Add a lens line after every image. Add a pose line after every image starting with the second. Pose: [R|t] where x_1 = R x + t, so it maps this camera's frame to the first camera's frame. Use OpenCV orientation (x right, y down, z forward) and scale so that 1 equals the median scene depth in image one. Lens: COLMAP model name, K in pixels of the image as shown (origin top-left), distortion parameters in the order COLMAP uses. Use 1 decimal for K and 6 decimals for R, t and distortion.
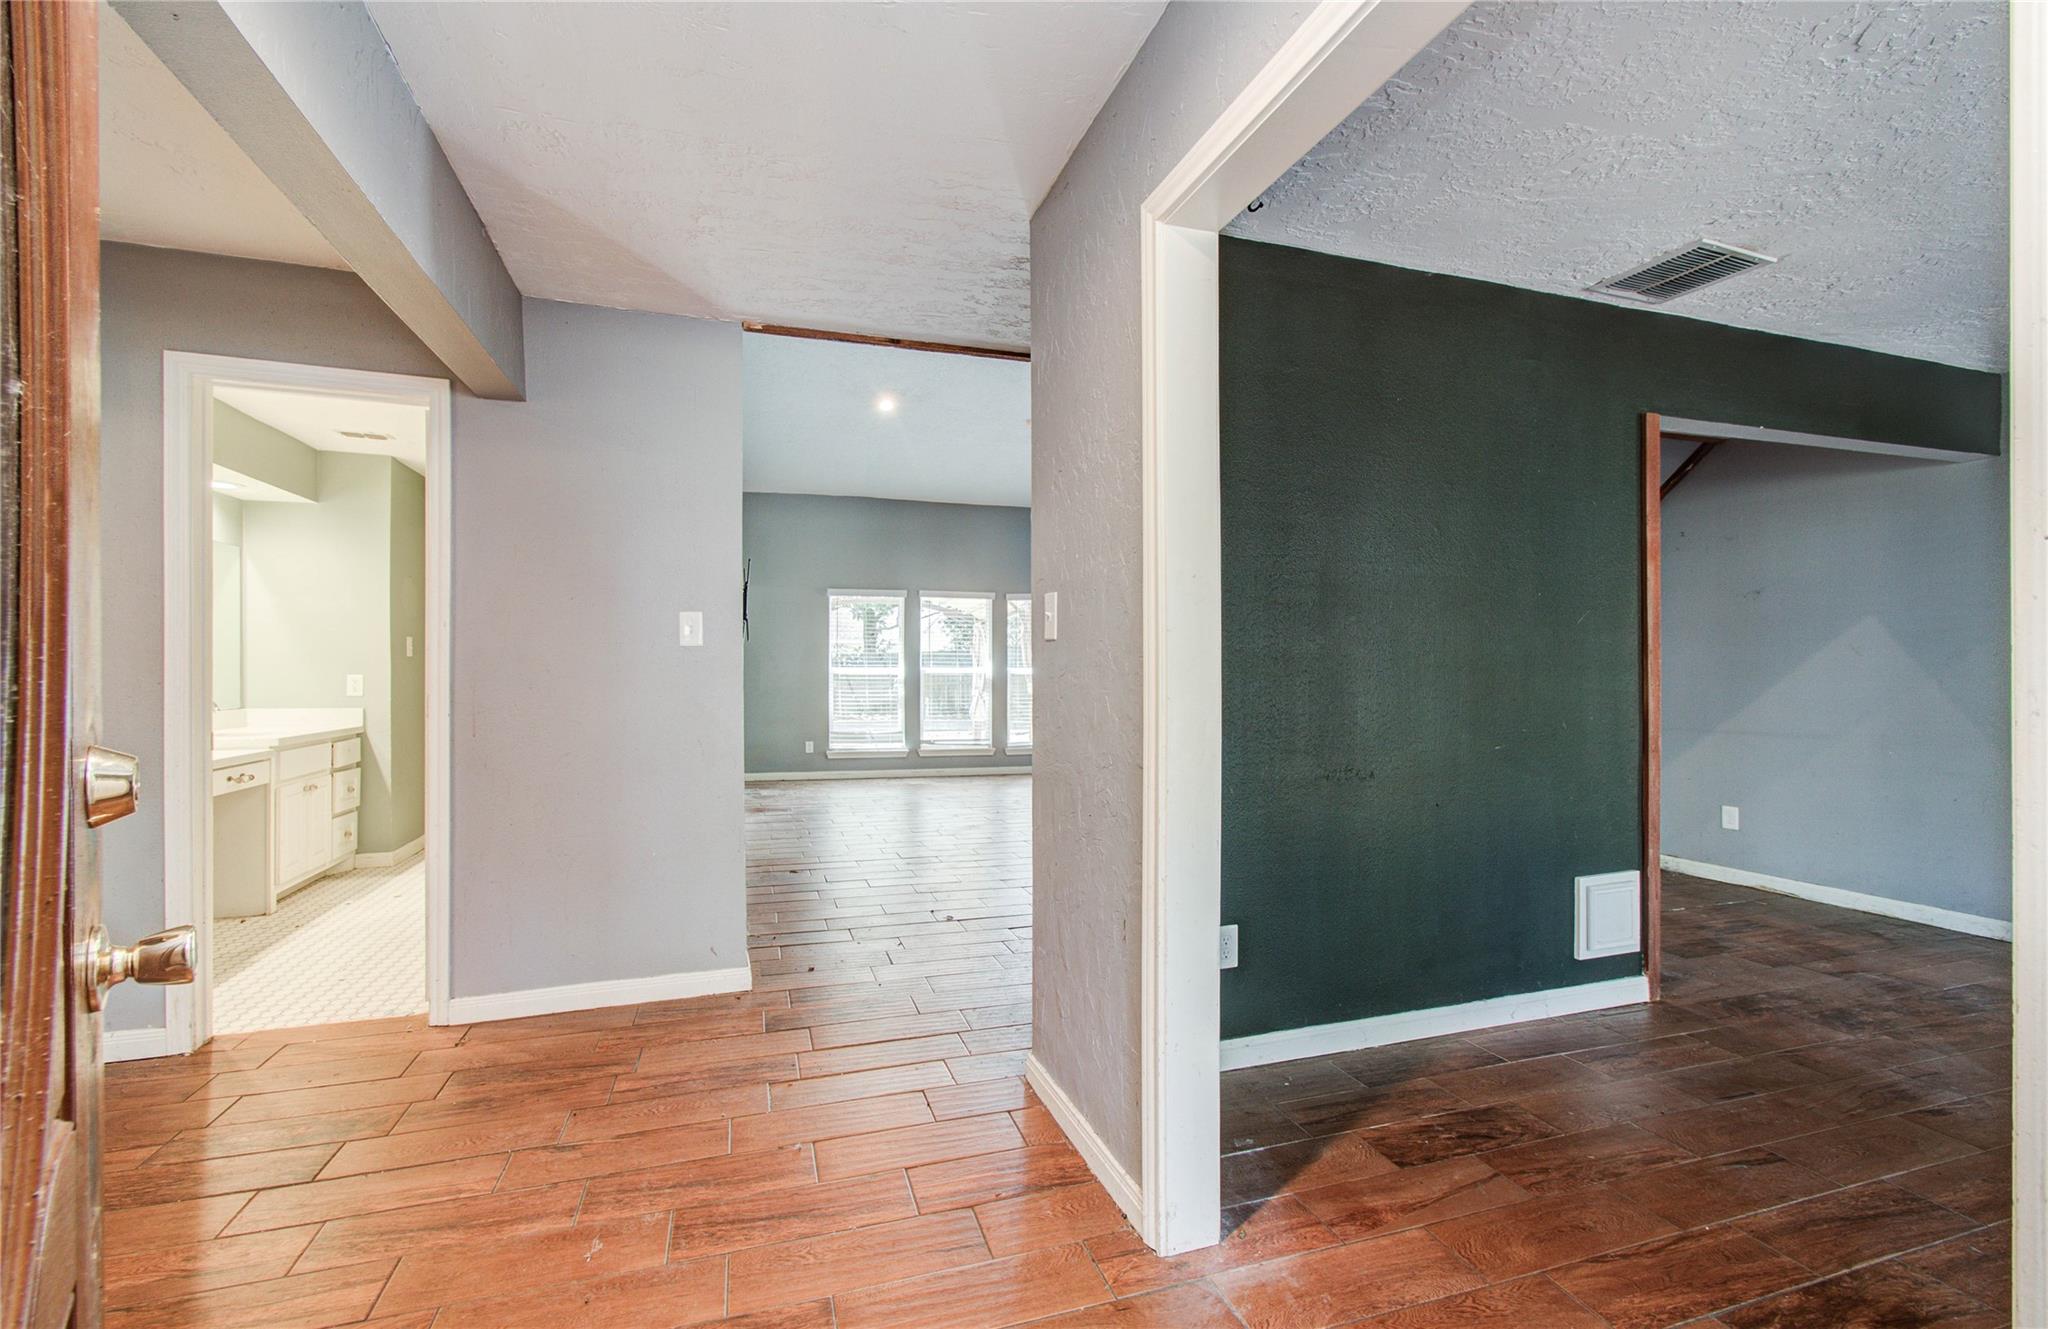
lens RADIAL K [[889.1, 0, 1008.7], [0, 889.1, 673.0], [0, 0, 1]] dist [-0.008489, 0.000995]
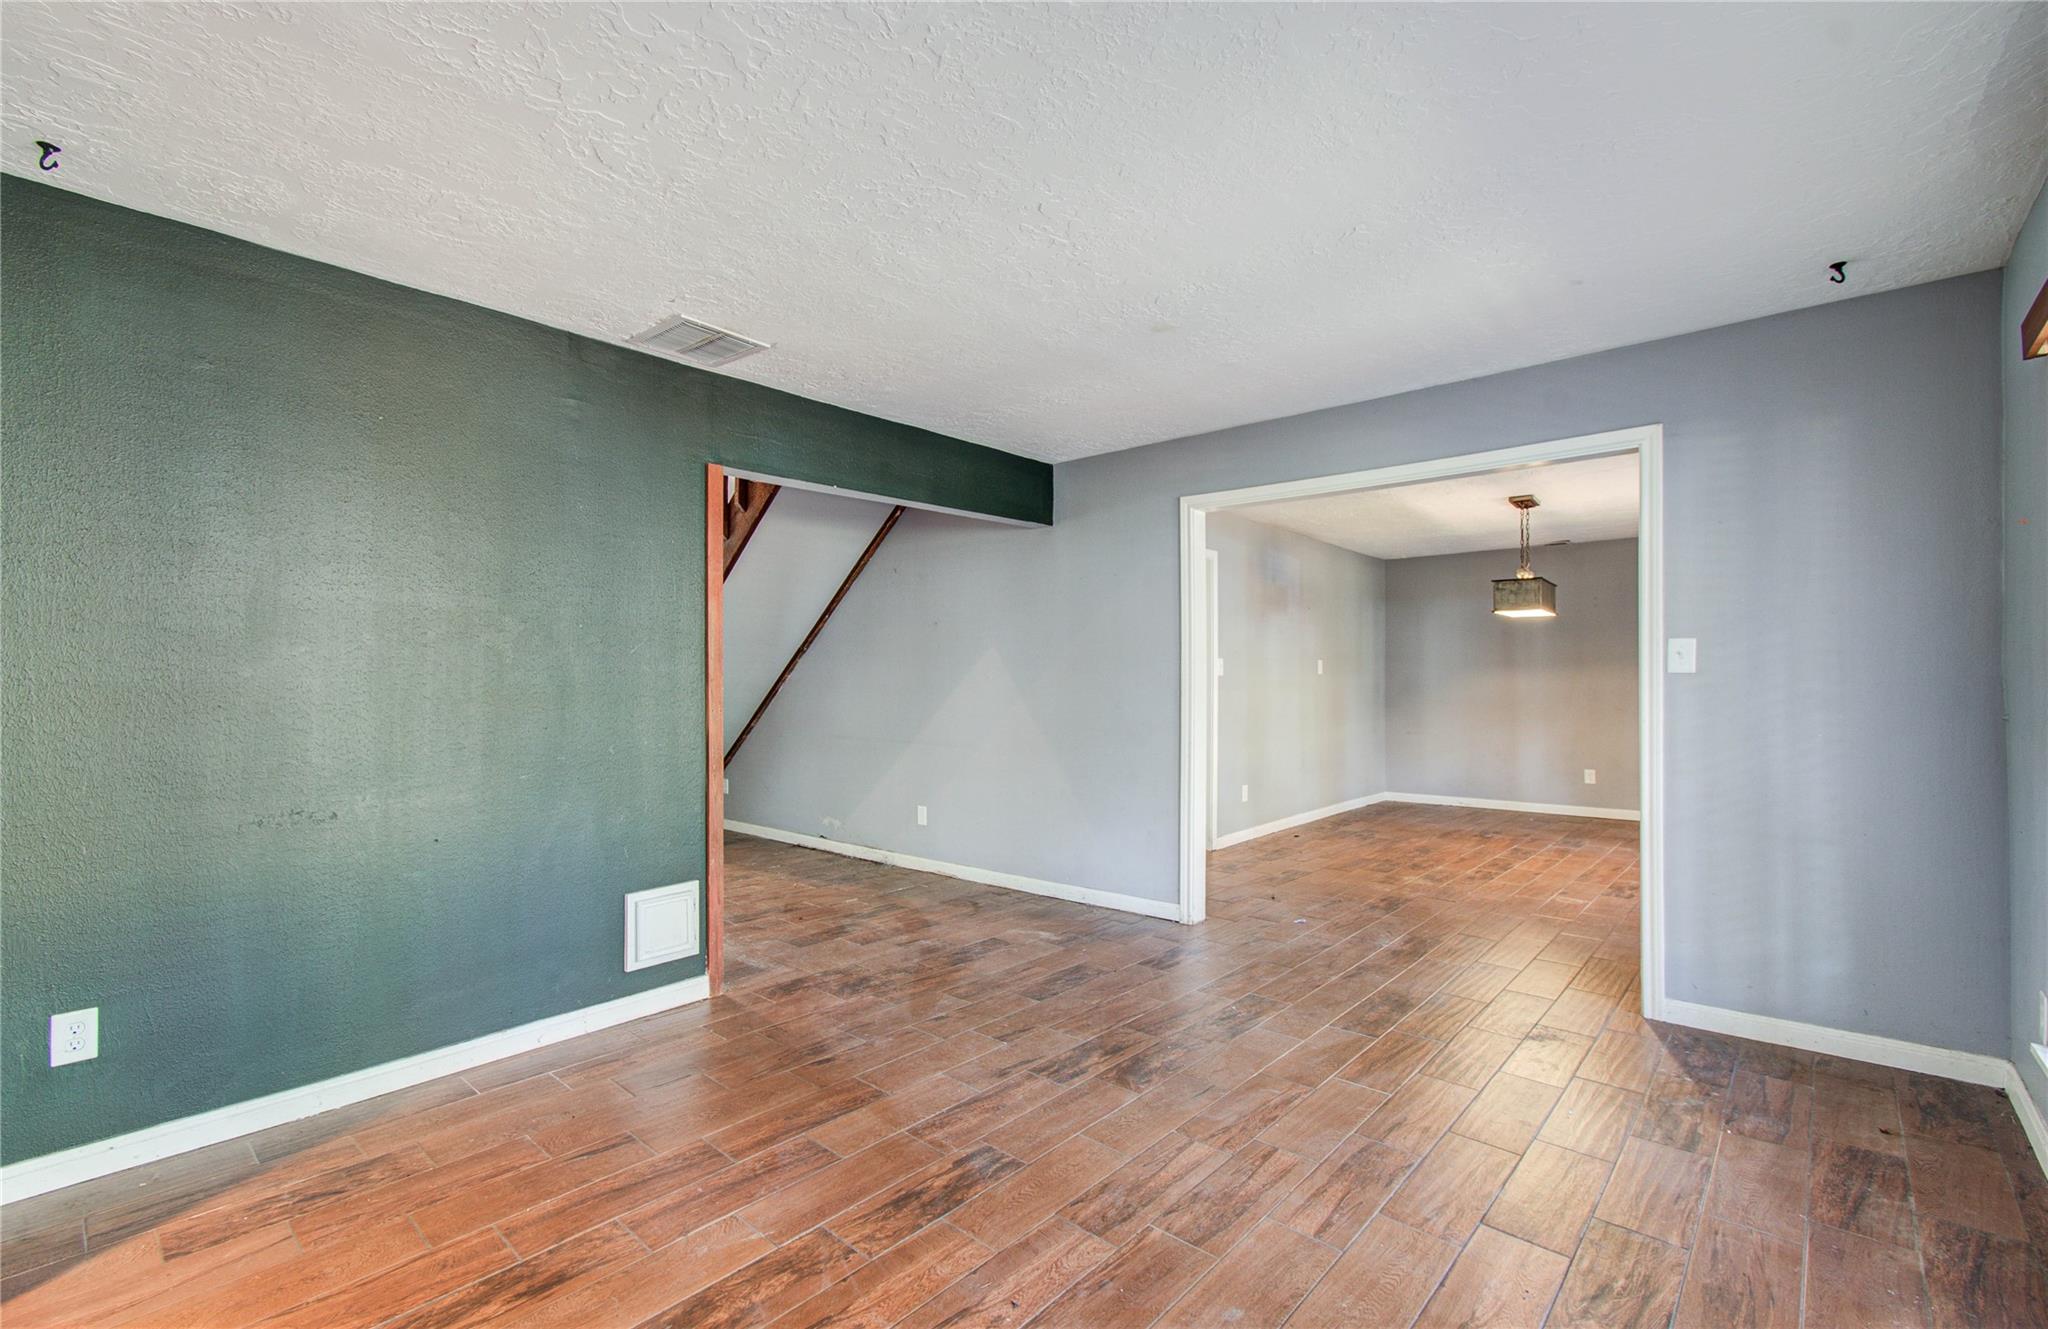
lens RADIAL K [[889.1, 0, 1031.1], [0, 889.1, 680.3], [0, 0, 1]] dist [-0.008489, 0.000995]
pose [[0.854527, -0.001303, 0.519405, 0.503859], [0.004515, 0.999978, -0.004920, -0.017402], [-0.519387, 0.006549, 0.854514, -0.157383]]
